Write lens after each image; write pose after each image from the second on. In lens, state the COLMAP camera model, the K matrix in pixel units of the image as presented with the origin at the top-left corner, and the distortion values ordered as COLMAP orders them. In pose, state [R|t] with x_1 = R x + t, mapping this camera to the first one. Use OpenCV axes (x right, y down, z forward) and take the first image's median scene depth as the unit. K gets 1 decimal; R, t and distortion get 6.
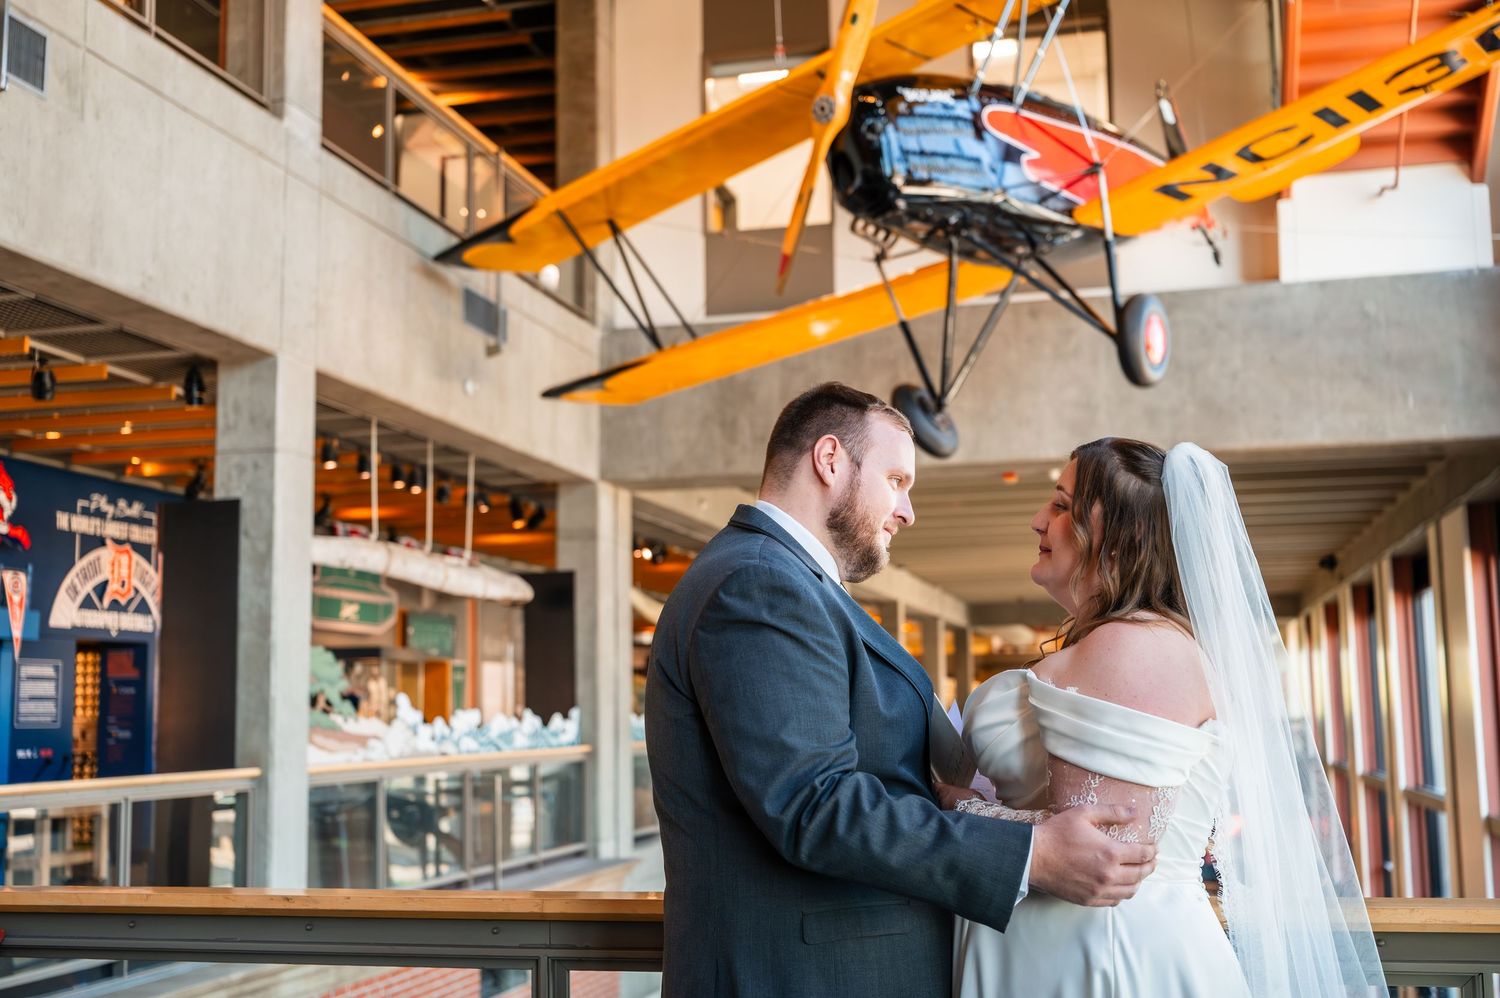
lens RADIAL K [[1662.5, 0, 754.0], [0, 1662.5, 502.0], [0, 0, 1]] dist [0.004725, -0.013256]
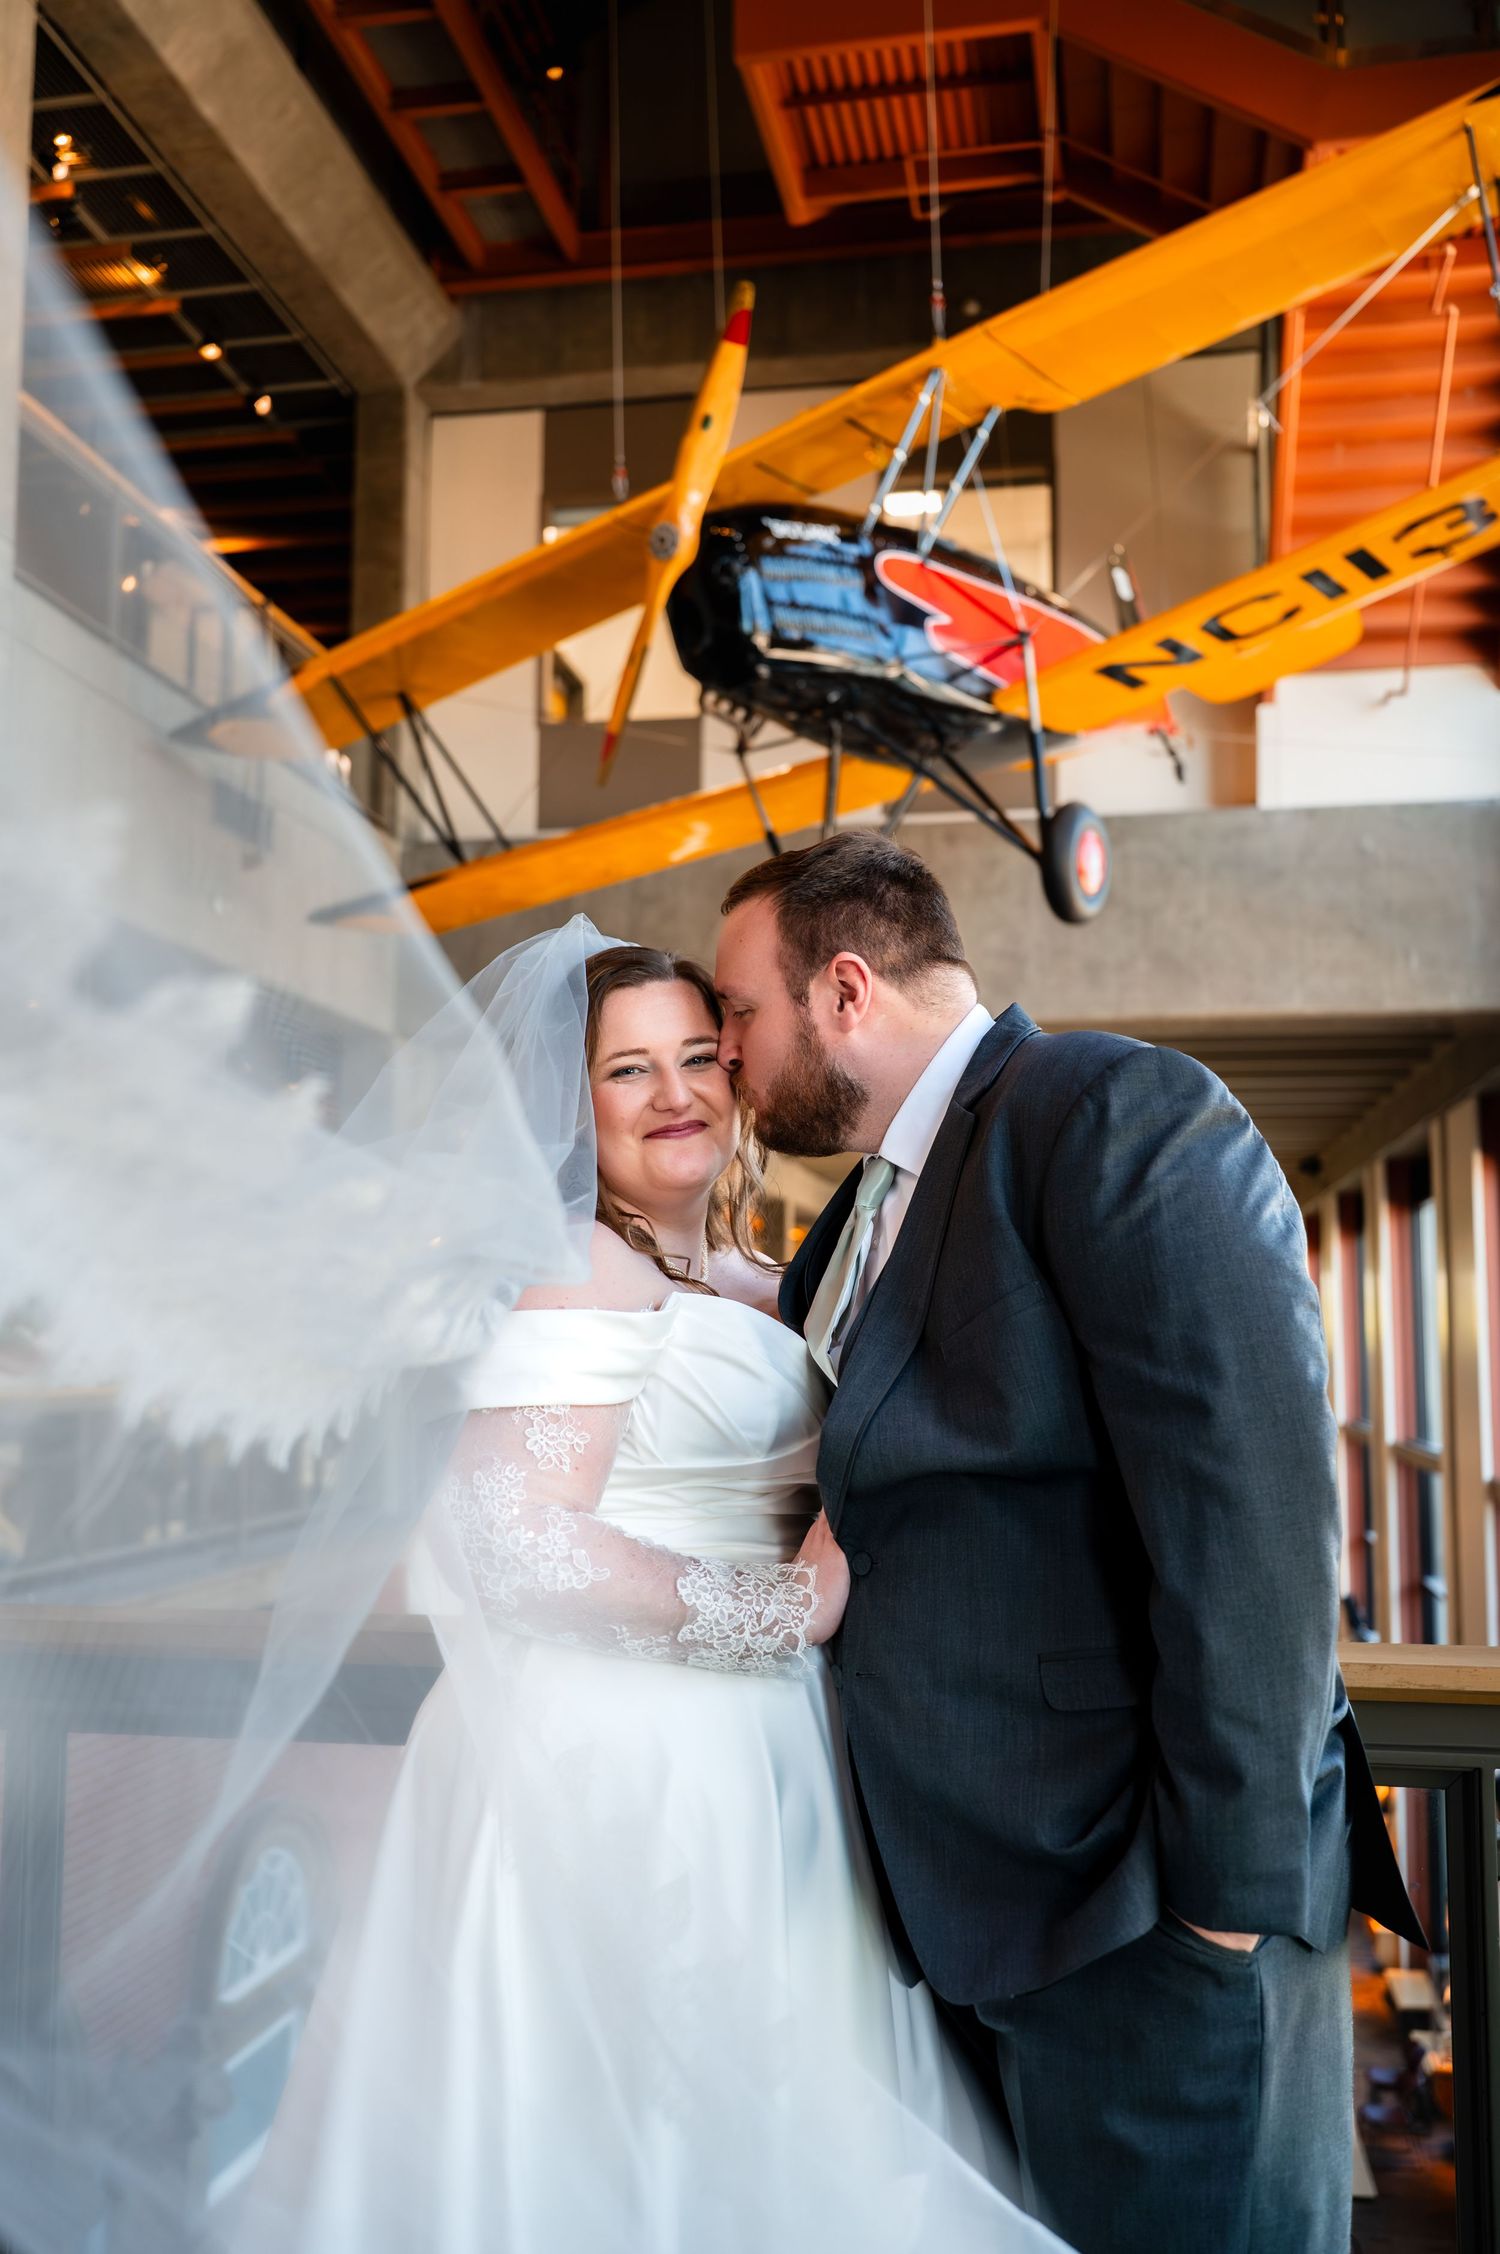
lens RADIAL K [[2032.9, 0, 722.3], [0, 2032.9, 1119.4], [0, 0, 1]] dist [0.004133, -0.003593]
pose [[0.998479, 0.024715, 0.049293, 0.023264], [-0.025694, 0.999483, 0.019333, 0.006542], [-0.048789, -0.020570, 0.998597, 0.054427]]
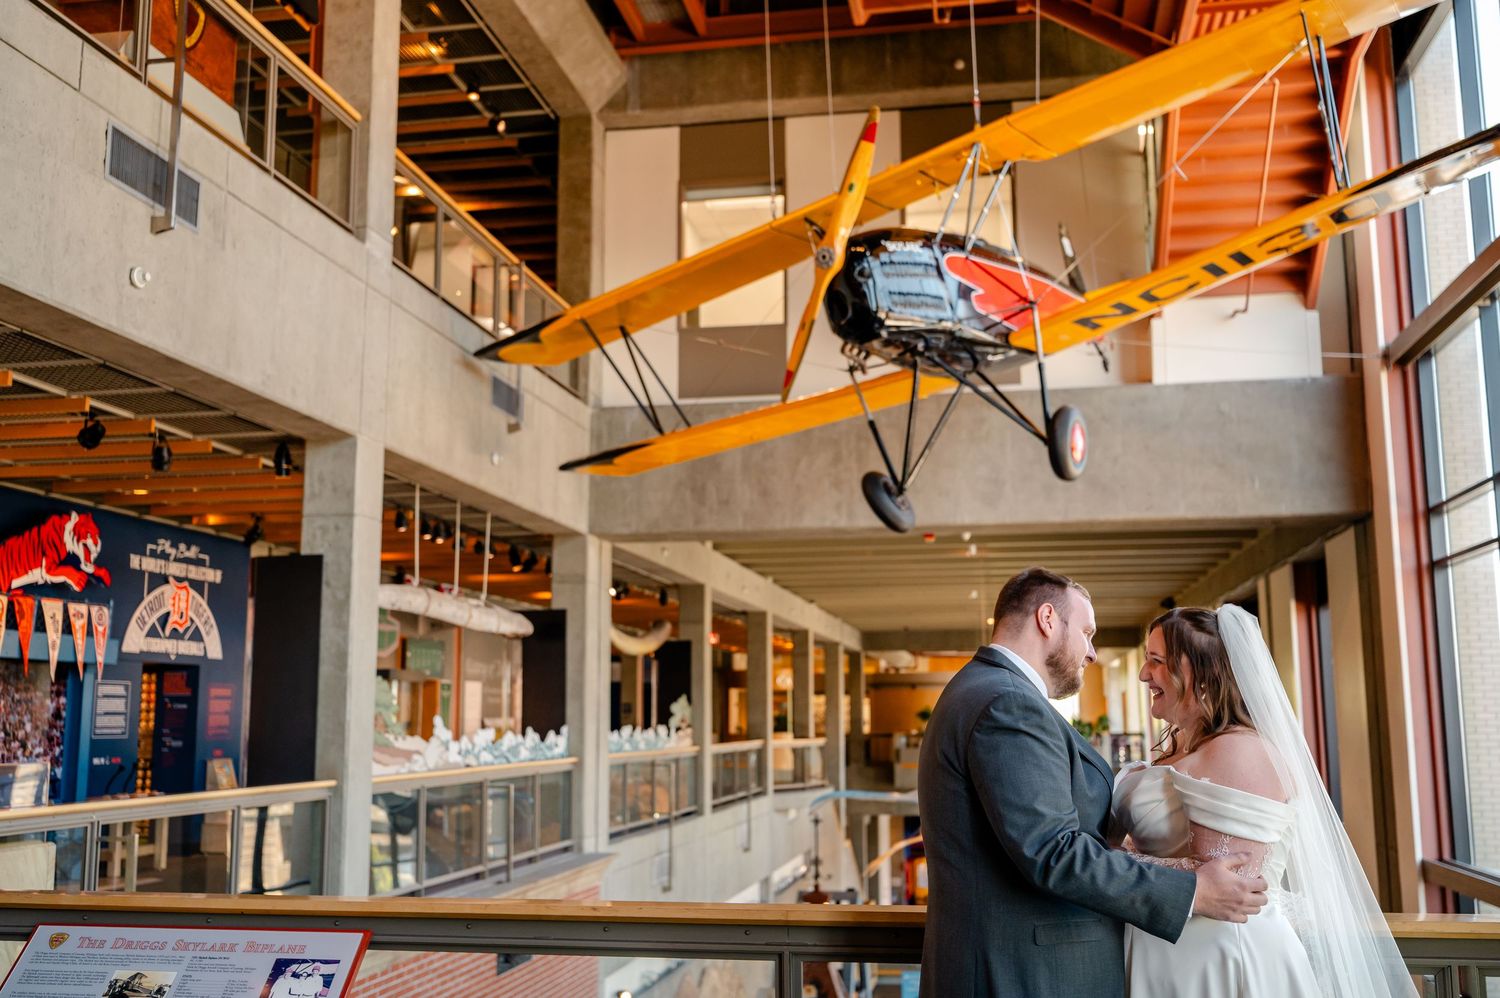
lens RADIAL K [[1432.8, 0, 749.9], [0, 1432.8, 490.6], [0, 0, 1]] dist [-0.000643, 0.001457]
pose [[0.998215, 0.019521, 0.056446, -0.056881], [-0.017633, 0.999274, -0.033769, -0.017968], [-0.057064, 0.032714, 0.997834, -0.055303]]
